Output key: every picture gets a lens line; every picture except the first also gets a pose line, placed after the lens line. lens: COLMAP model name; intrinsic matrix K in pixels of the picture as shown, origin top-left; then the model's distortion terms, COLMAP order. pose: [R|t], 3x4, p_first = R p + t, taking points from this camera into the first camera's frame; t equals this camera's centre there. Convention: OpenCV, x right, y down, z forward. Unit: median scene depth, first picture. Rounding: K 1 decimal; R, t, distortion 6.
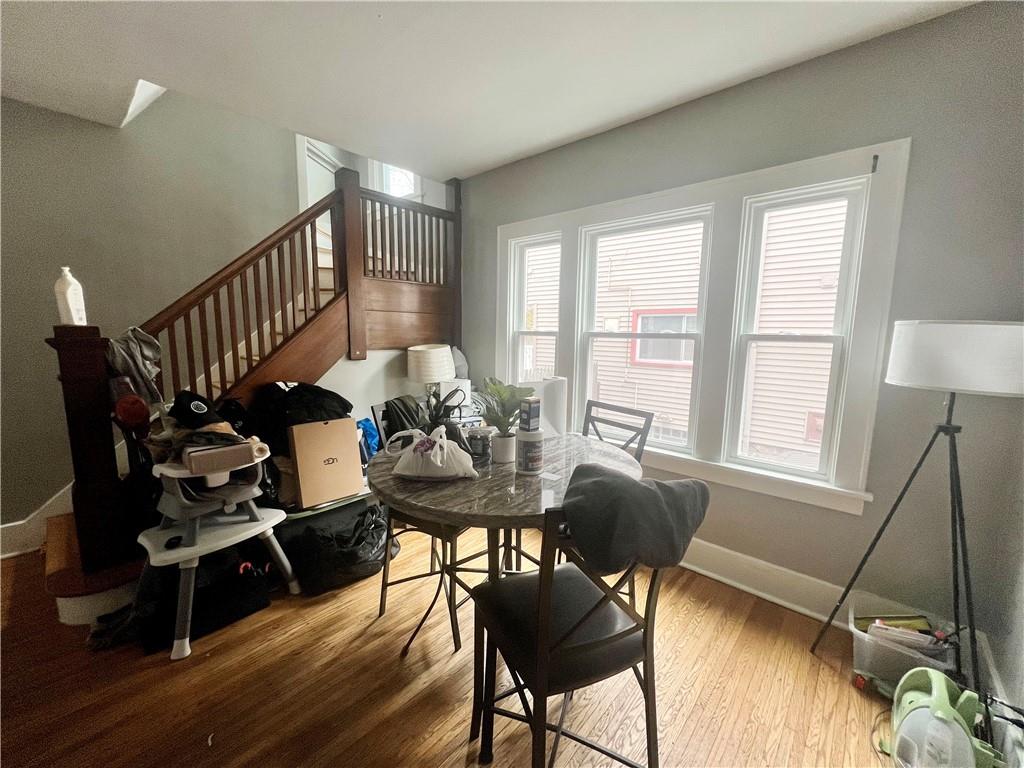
lens RADIAL K [[409.0, 0, 513.6], [0, 409.0, 387.1], [0, 0, 1]] dist [0.000331, 0.000150]
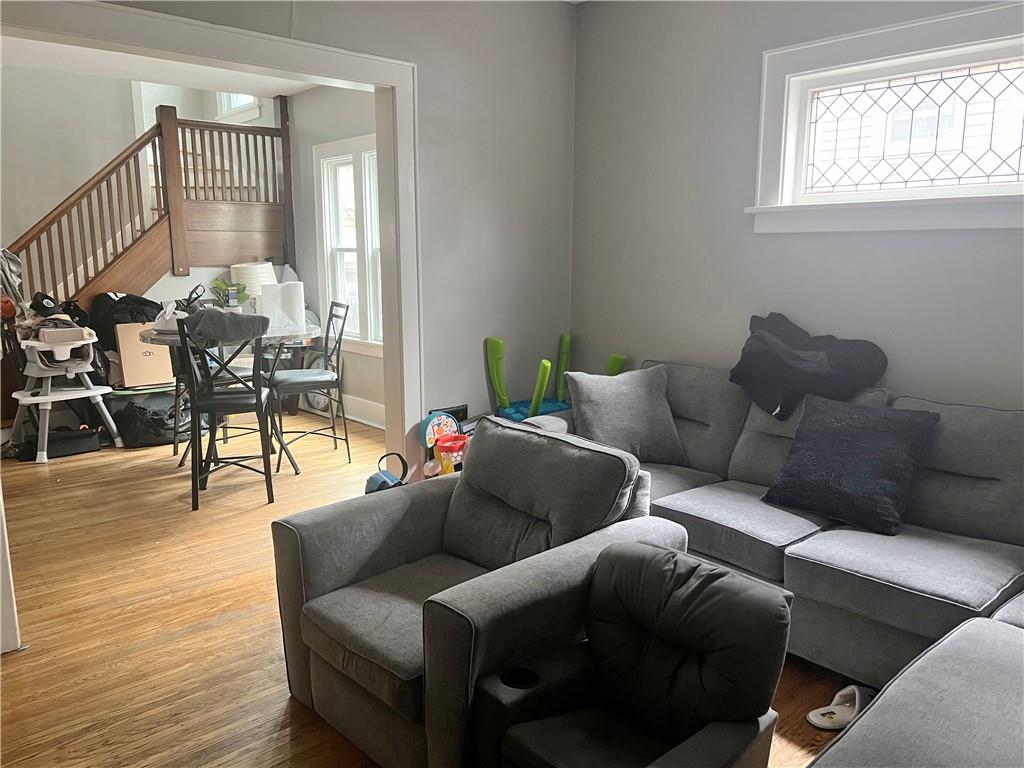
lens RADIAL K [[770.3, 0, 513.1], [0, 770.3, 383.7], [0, 0, 1]] dist [0.014030, 0.004586]
pose [[0.993000, 0.004405, -0.118029, 1.041850], [0.000286, 0.999212, 0.039695, 0.195482], [0.118110, -0.039451, 0.992216, -1.348705]]
